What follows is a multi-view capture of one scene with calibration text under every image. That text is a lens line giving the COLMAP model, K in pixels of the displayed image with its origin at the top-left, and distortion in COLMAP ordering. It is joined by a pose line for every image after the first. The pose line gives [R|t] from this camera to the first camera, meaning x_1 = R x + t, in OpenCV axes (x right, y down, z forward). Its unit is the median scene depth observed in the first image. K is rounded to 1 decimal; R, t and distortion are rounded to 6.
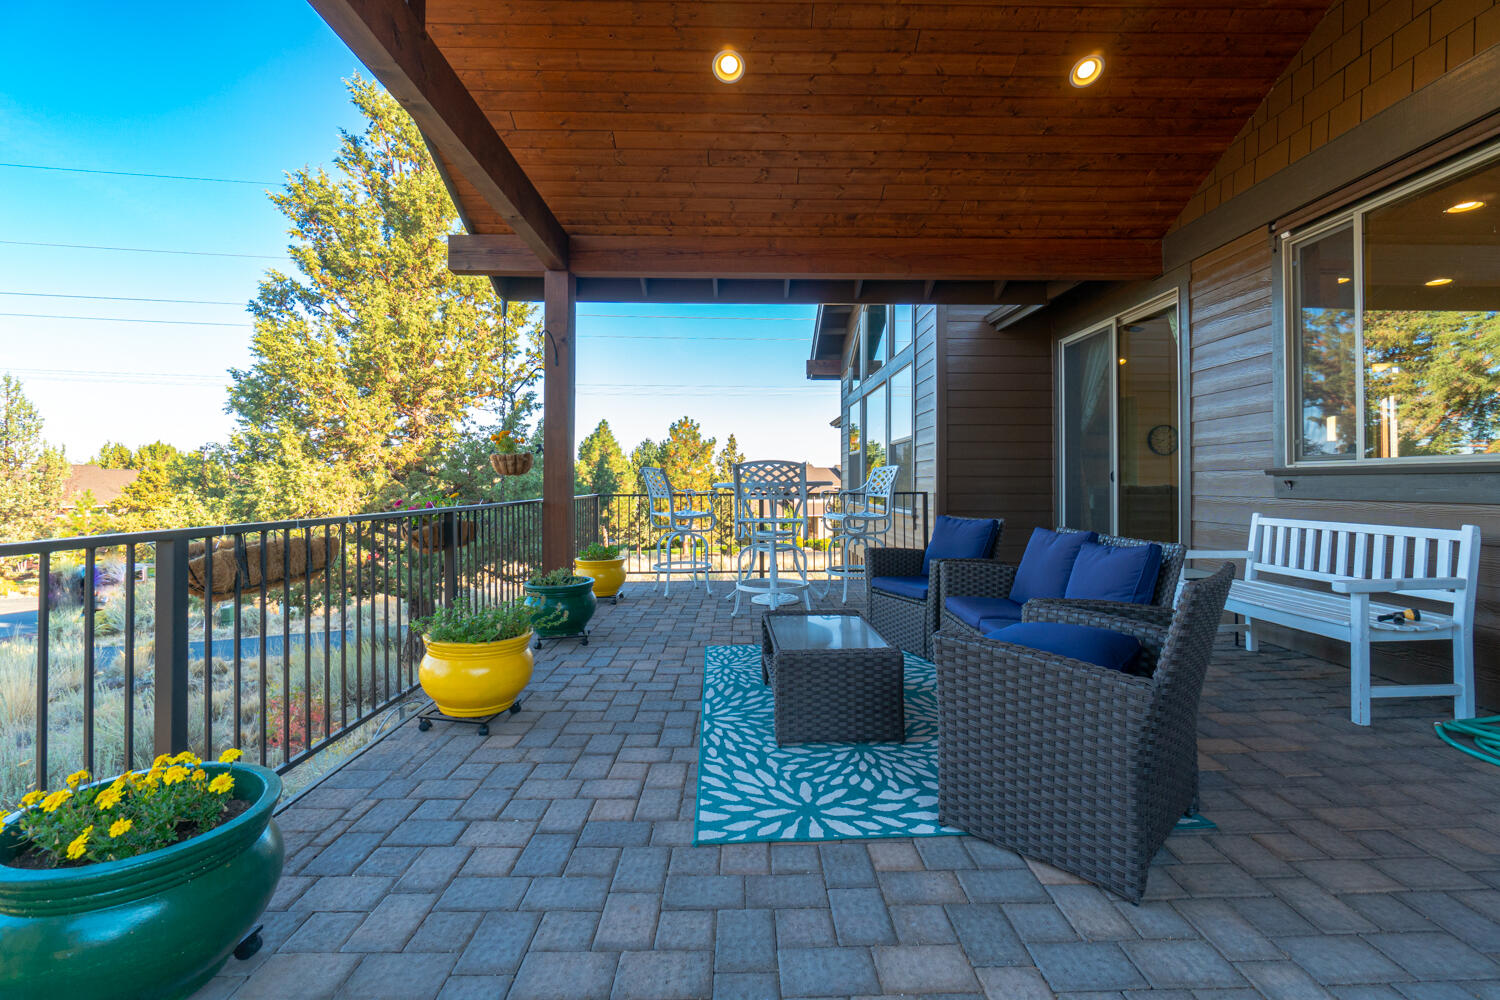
lens RADIAL K [[654.1, 0, 748.8], [0, 654.1, 470.9], [0, 0, 1]] dist [-0.001895, 0.000630]
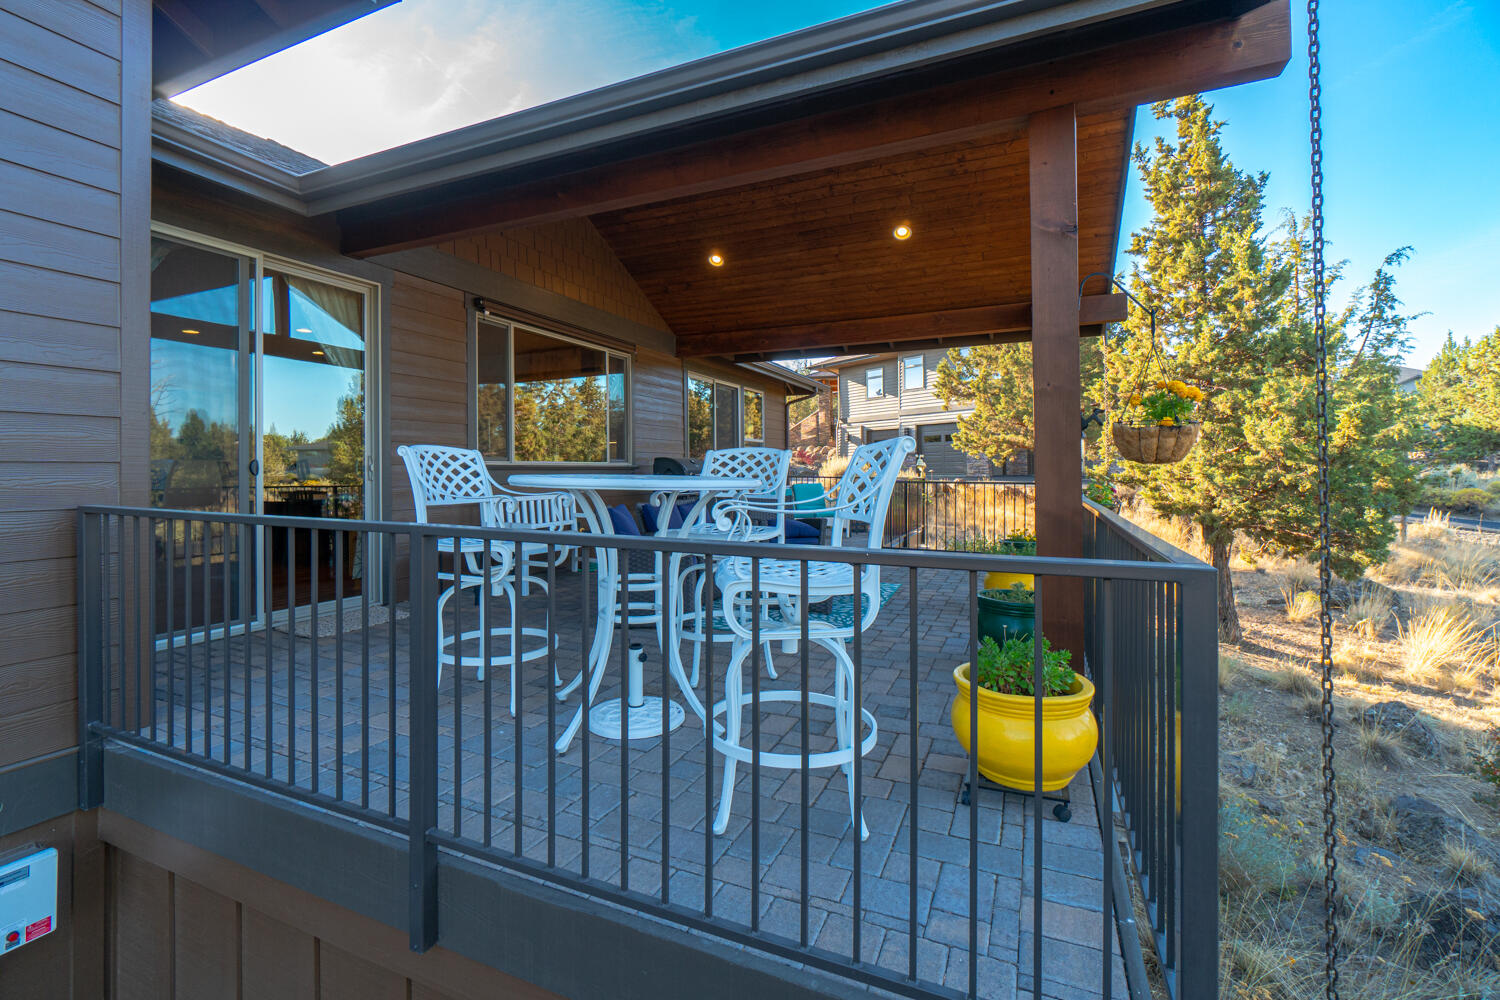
lens RADIAL K [[654.1, 0, 748.8], [0, 654.1, 470.9], [0, 0, 1]] dist [-0.001895, 0.000630]
pose [[-0.910243, 0.001809, 0.414070, -0.517394], [-0.005449, 0.999852, -0.016345, 0.048547], [-0.414038, -0.017134, -0.910098, 2.959957]]
